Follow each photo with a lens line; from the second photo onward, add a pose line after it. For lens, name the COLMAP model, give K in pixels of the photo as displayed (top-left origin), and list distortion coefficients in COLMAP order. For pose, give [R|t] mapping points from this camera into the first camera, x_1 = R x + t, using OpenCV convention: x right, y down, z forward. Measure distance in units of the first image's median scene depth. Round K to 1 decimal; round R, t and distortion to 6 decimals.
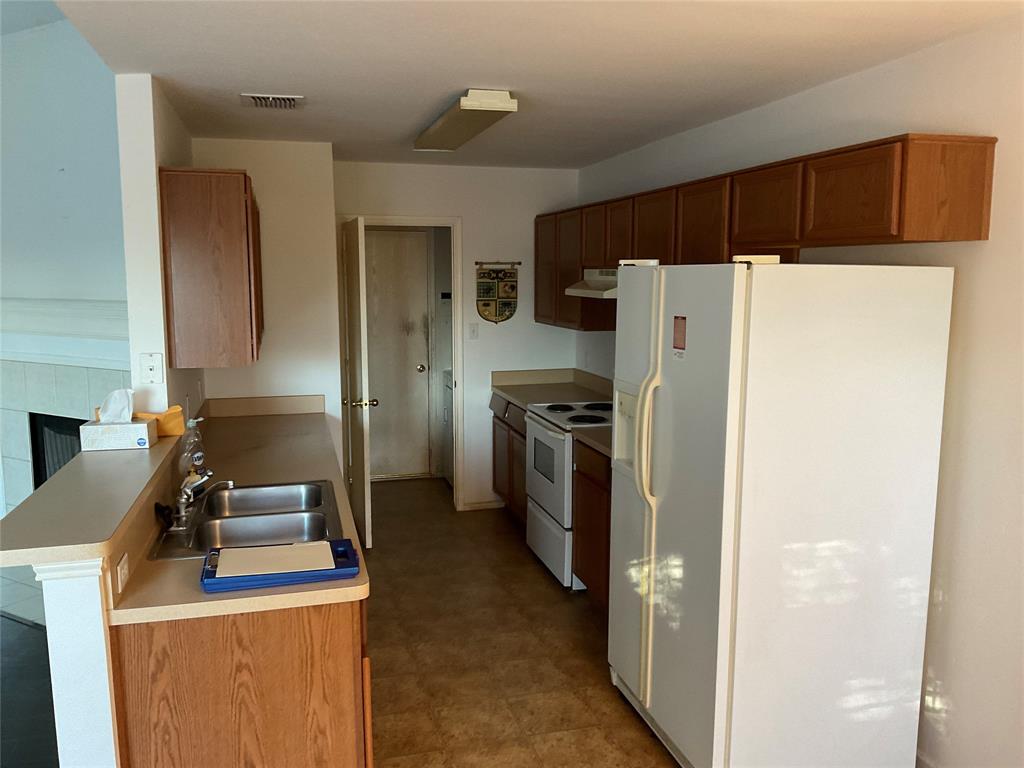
lens RADIAL K [[853.8, 0, 512.0], [0, 853.8, 384.0], [0, 0, 1]] dist [0.108714, -0.206512]
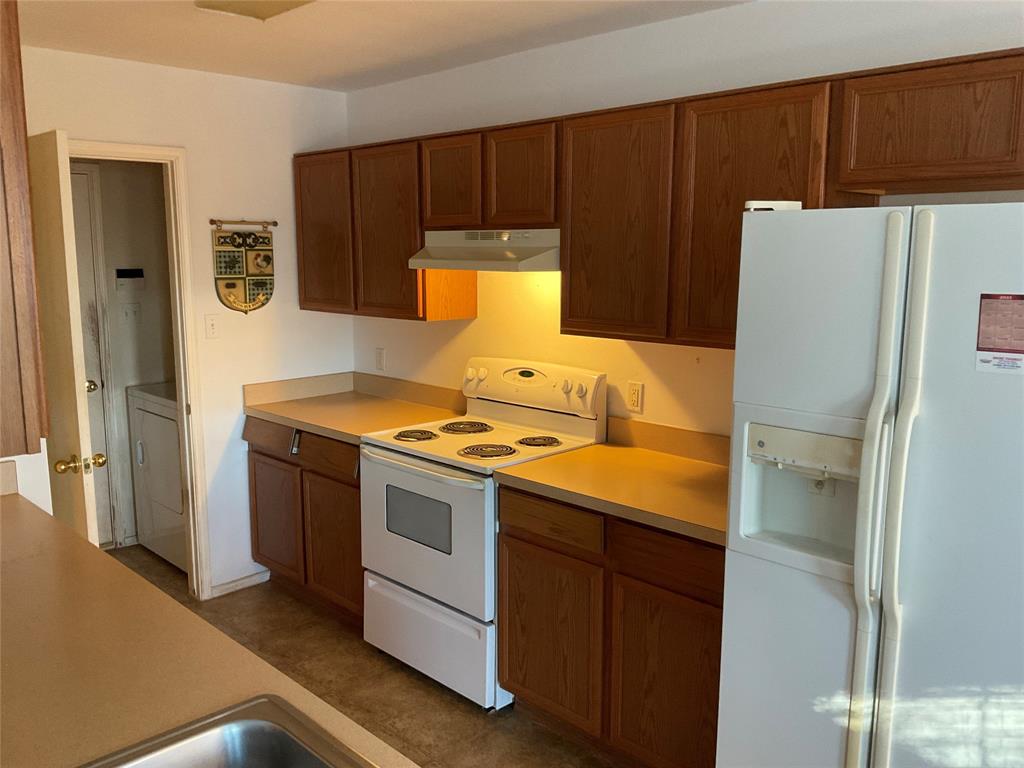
lens RADIAL K [[841.1, 0, 526.0], [0, 841.1, 381.8], [0, 0, 1]] dist [0.125899, -0.287336]
pose [[0.862856, -0.076044, 0.499697, -0.227129], [0.064602, 0.997102, 0.040186, -0.040814], [-0.501305, -0.002394, 0.865268, 0.427799]]
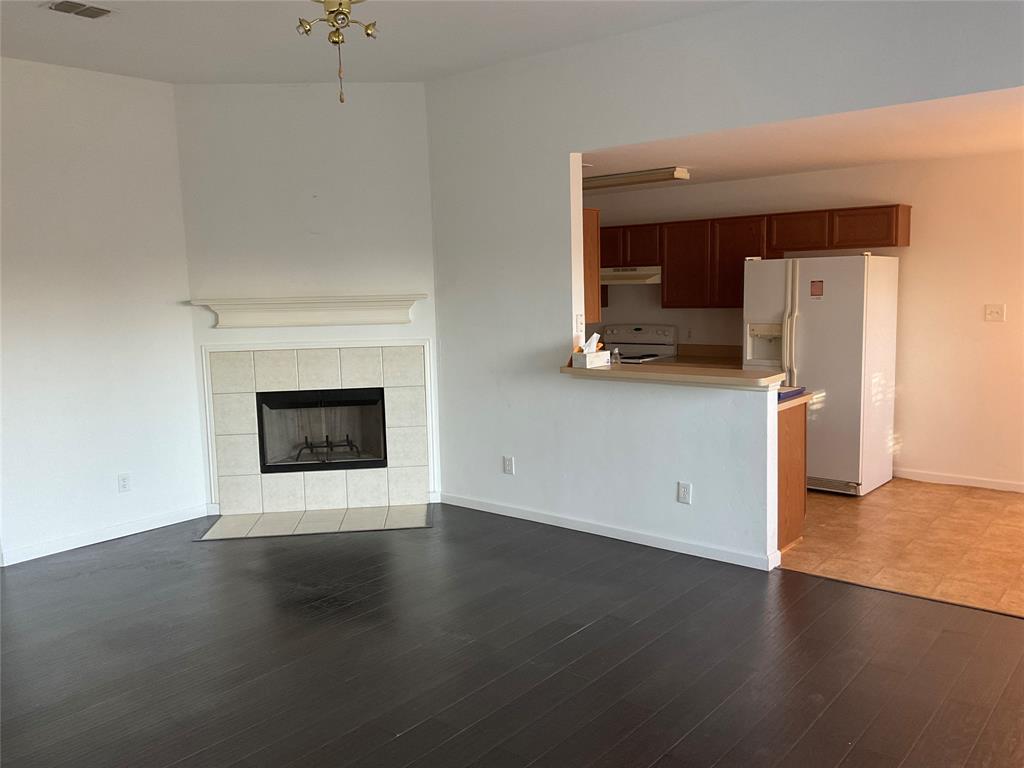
lens RADIAL K [[841.1, 0, 526.0], [0, 841.1, 381.8], [0, 0, 1]] dist [0.125899, -0.287336]
pose [[0.814045, -0.091110, 0.573611, -1.068679], [0.102590, 0.994647, 0.012395, 0.047632], [-0.571670, 0.048757, 0.819034, -0.220894]]
